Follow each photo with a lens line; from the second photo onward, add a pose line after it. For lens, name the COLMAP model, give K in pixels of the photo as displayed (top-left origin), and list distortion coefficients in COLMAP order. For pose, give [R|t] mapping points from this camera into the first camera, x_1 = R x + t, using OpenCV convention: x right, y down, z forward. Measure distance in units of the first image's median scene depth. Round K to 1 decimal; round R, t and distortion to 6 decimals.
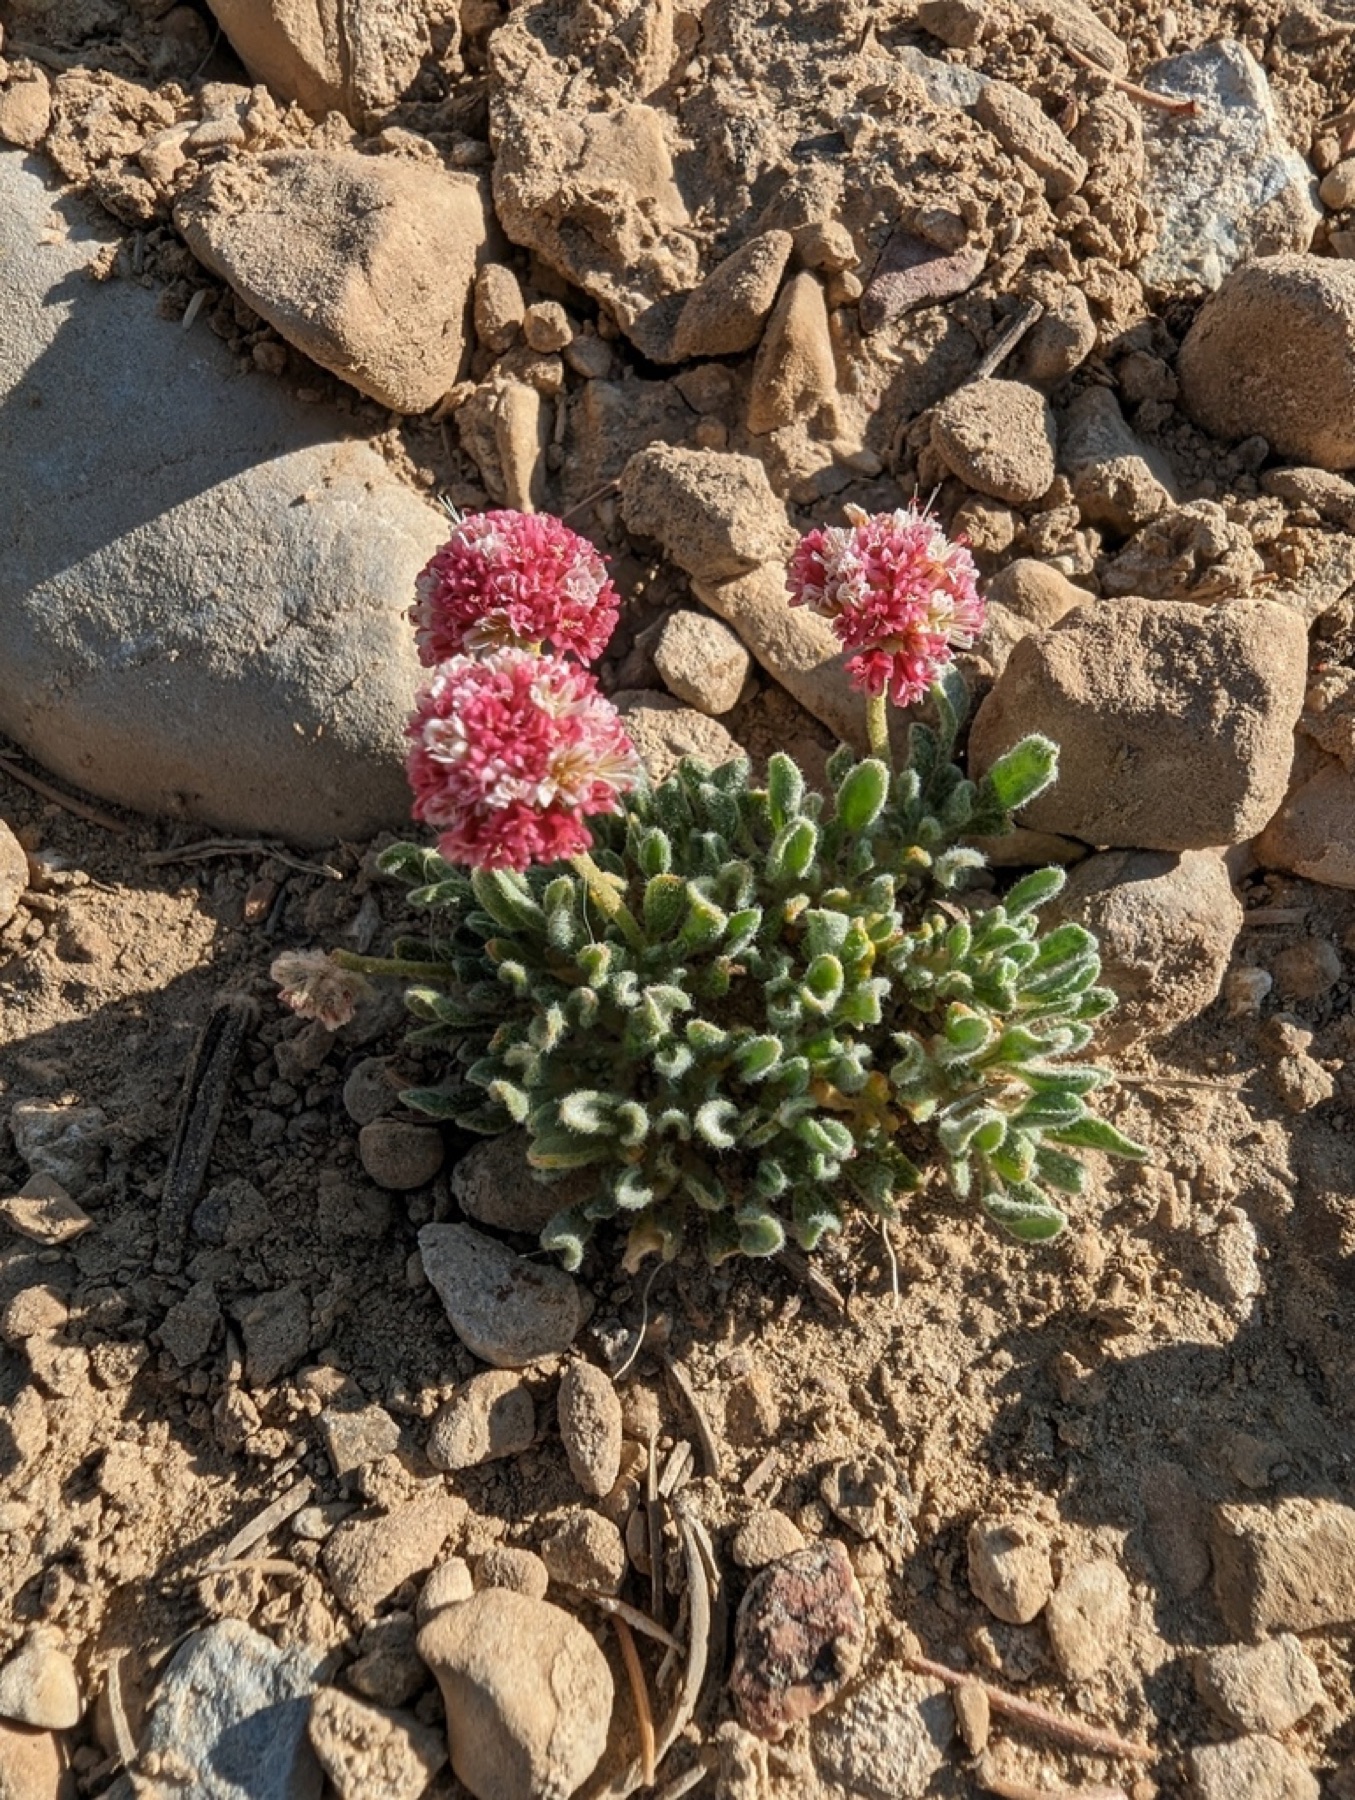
lens RADIAL K [[1405.7, 0, 677.6], [0, 1405.7, 916.1], [0, 0, 1]] dist [0.007617, 0.000675]
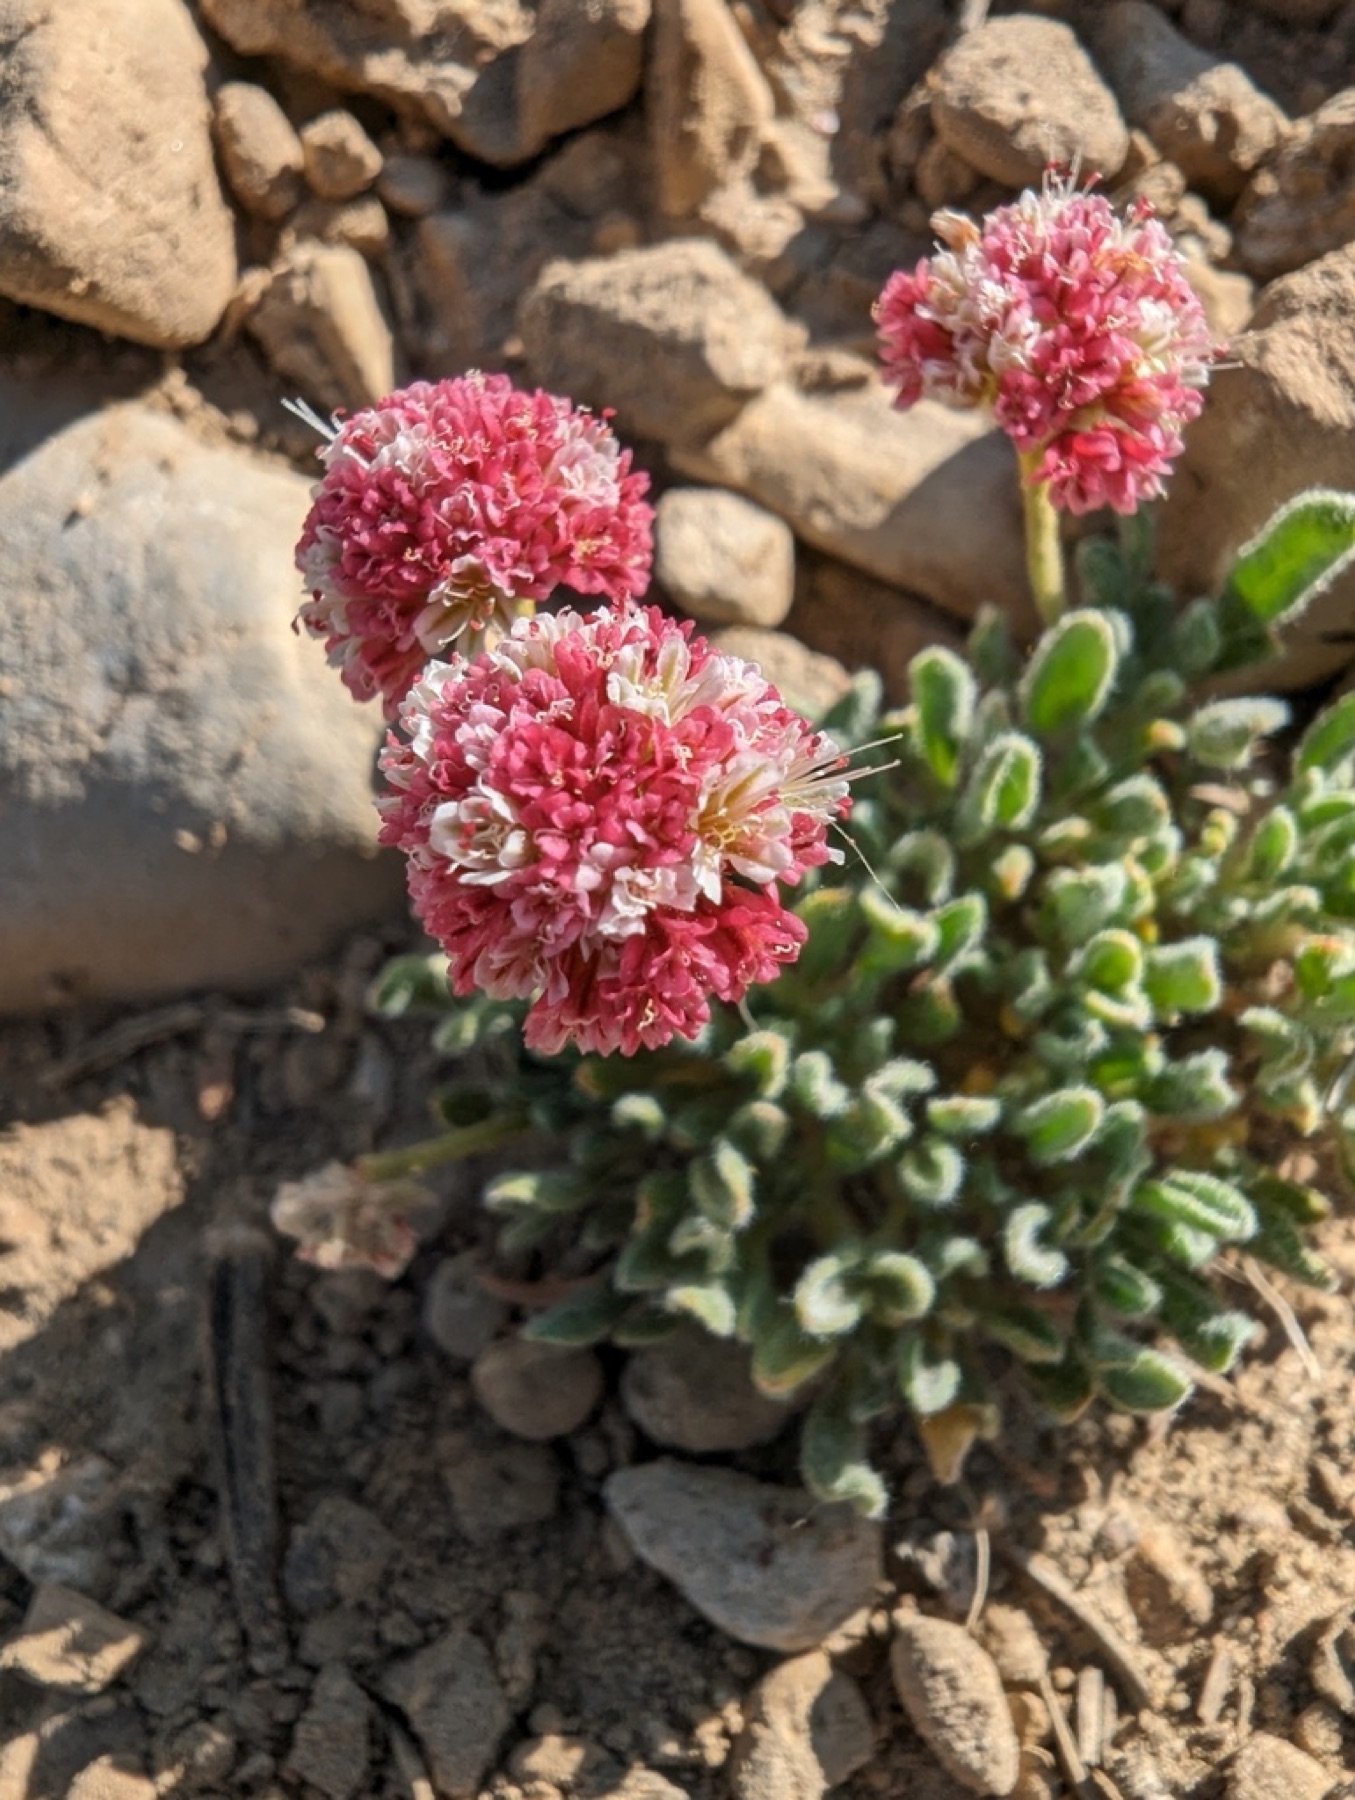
lens RADIAL K [[1405.7, 0, 677.6], [0, 1405.7, 916.1], [0, 0, 1]] dist [0.007617, 0.000675]
pose [[0.947337, -0.319403, 0.023132, -0.081314], [0.317529, 0.946243, 0.061638, -0.073312], [-0.041576, -0.051046, 0.997831, 0.346276]]
